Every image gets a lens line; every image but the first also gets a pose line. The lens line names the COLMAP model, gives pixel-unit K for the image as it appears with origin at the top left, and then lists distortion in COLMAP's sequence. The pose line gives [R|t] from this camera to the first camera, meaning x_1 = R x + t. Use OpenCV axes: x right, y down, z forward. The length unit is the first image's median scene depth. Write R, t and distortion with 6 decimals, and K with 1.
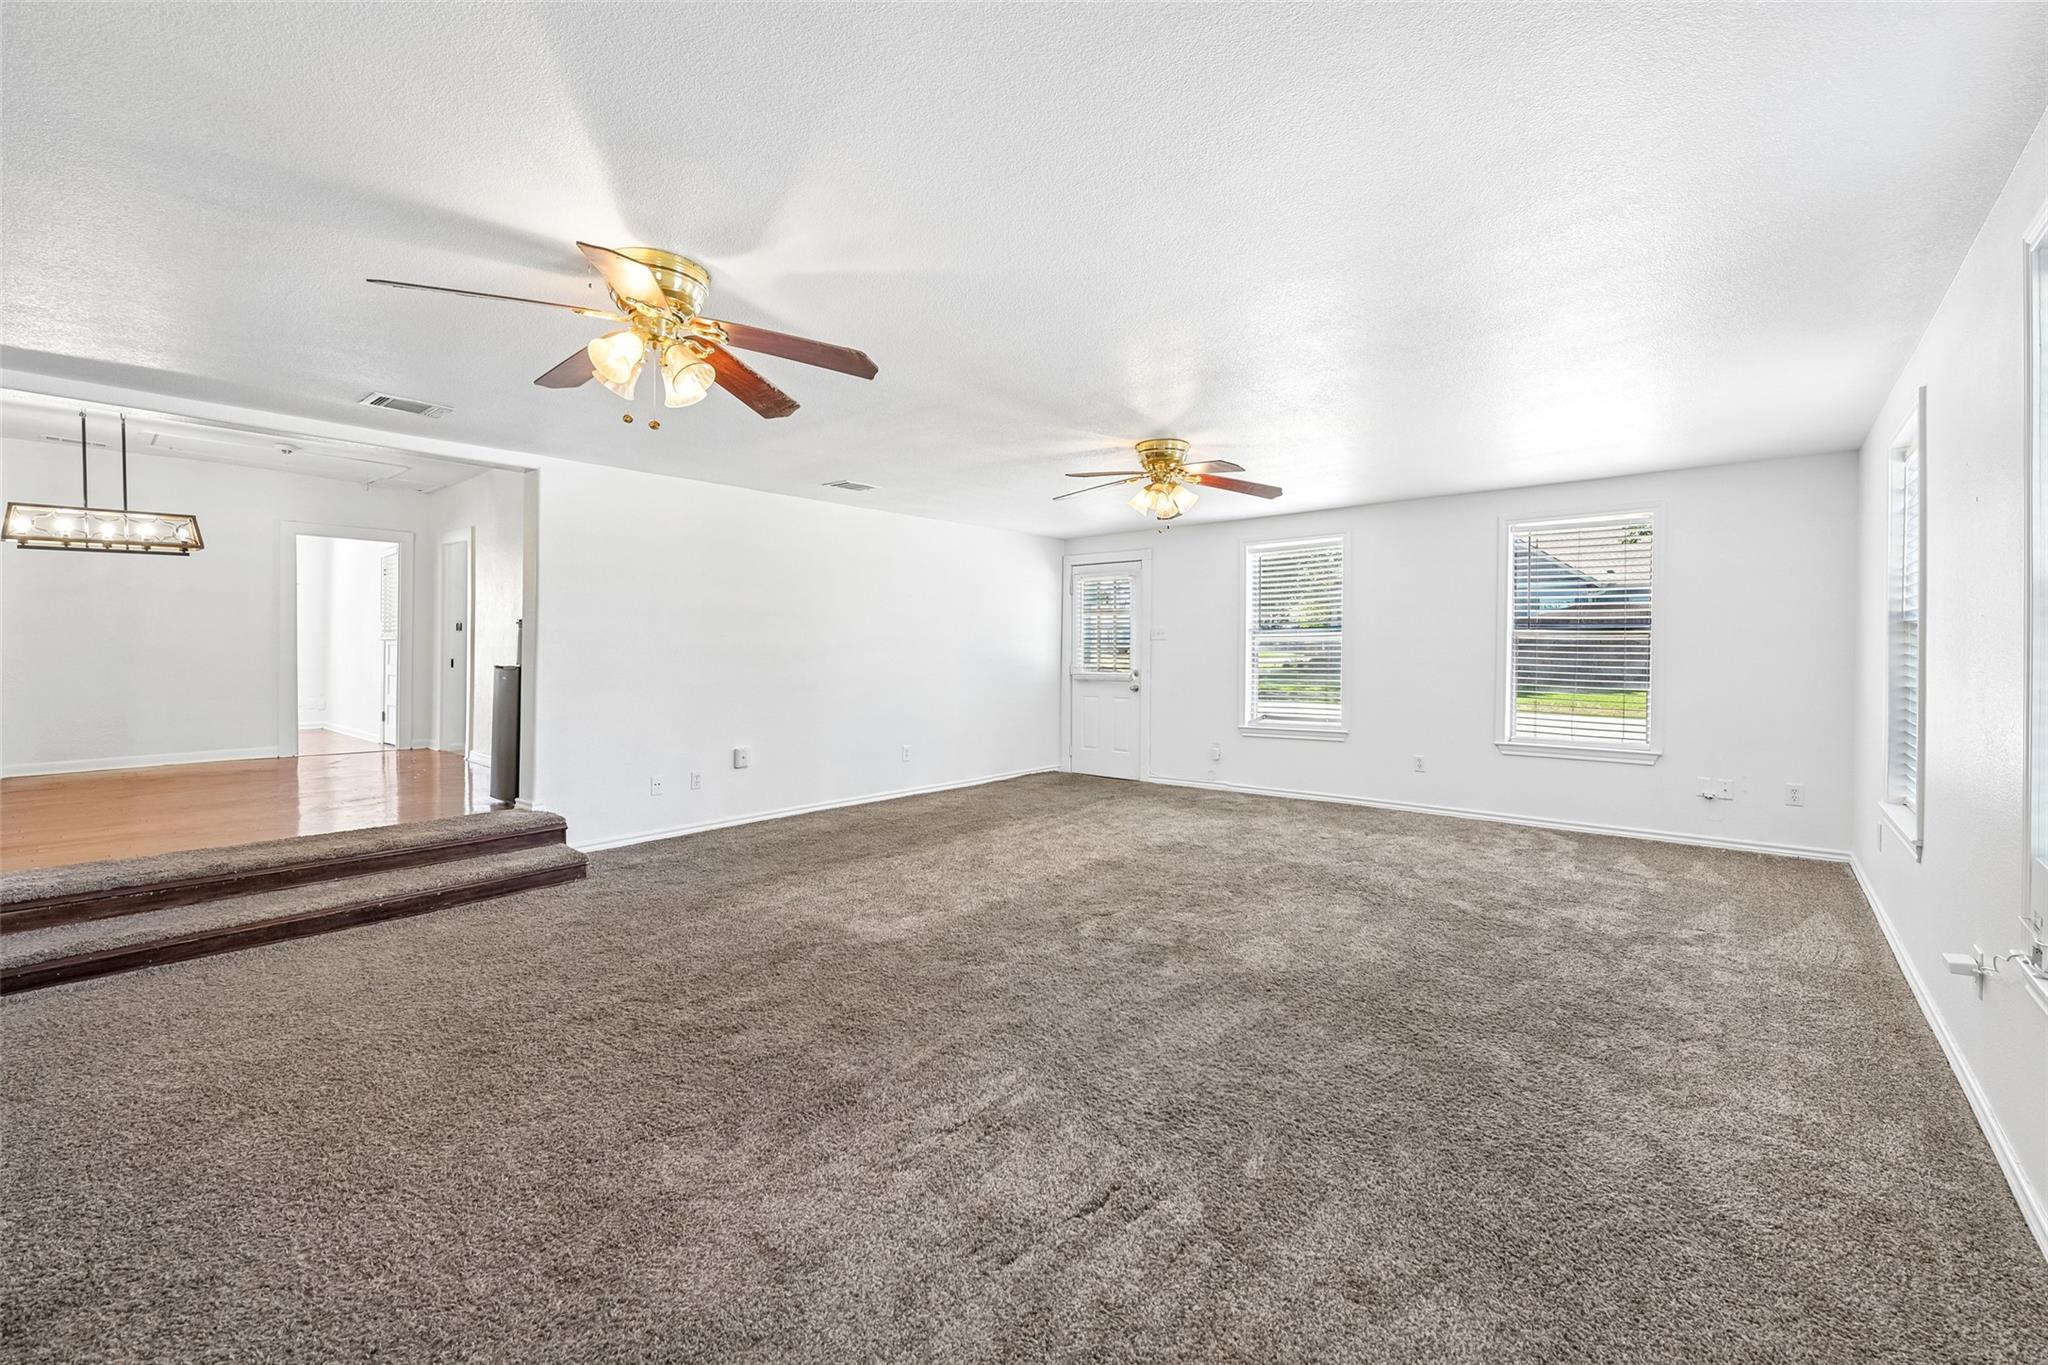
lens RADIAL K [[841.3, 0, 1032.0], [0, 841.3, 662.1], [0, 0, 1]] dist [-0.012314, 0.000529]
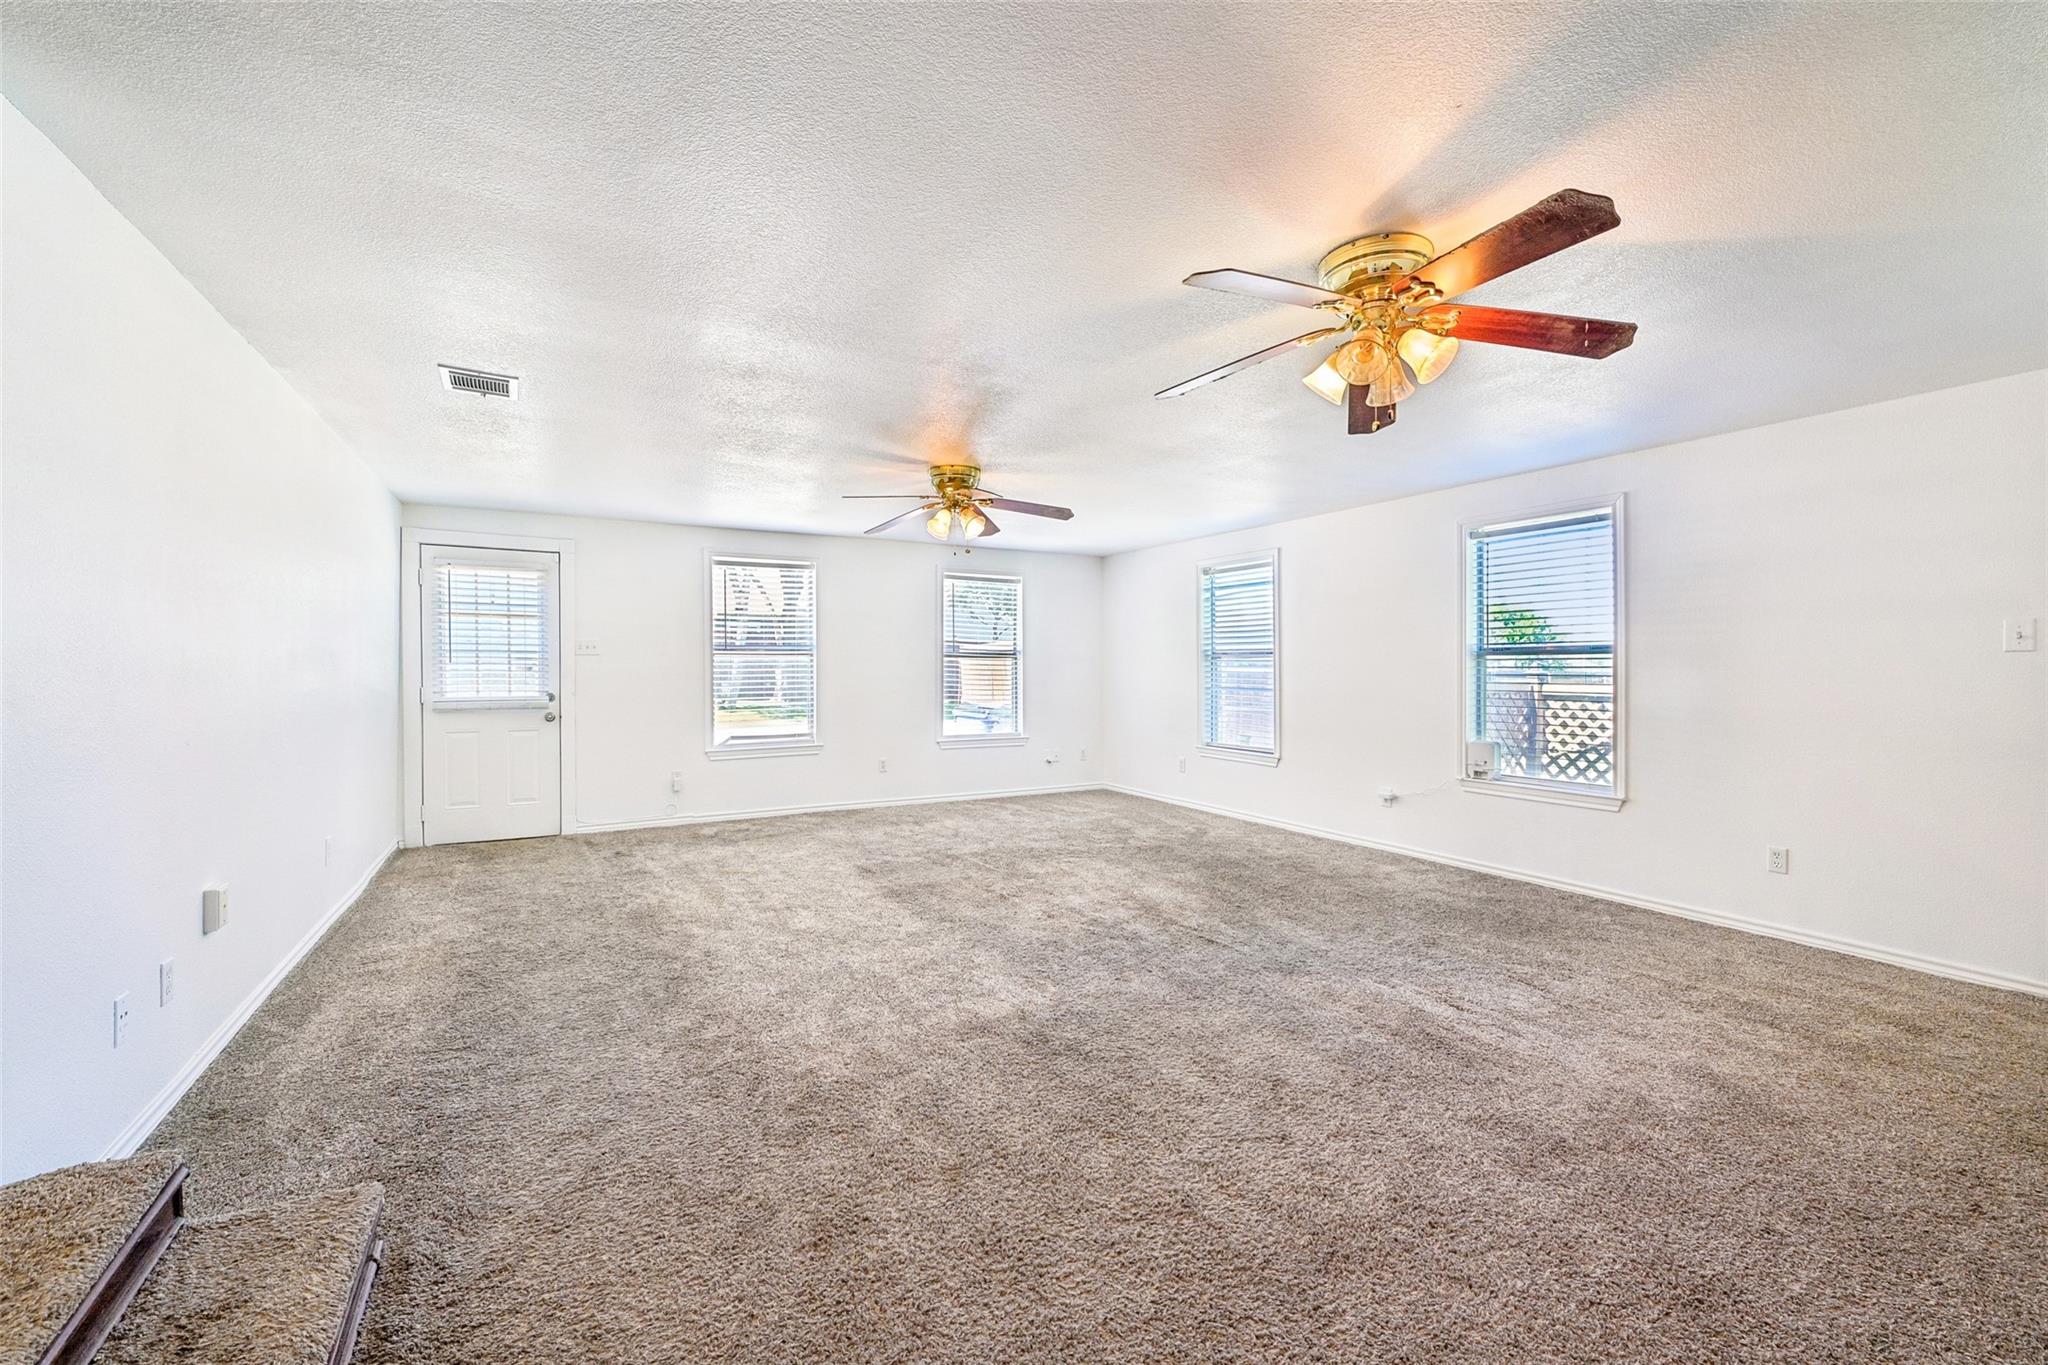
lens RADIAL K [[841.3, 0, 1030.5], [0, 841.3, 680.0], [0, 0, 1]] dist [-0.012314, 0.000529]
pose [[0.339314, -0.014903, 0.940555, -0.941009], [0.012314, 0.999859, 0.011401, -0.011752], [-0.940593, 0.007713, 0.339450, 0.675750]]
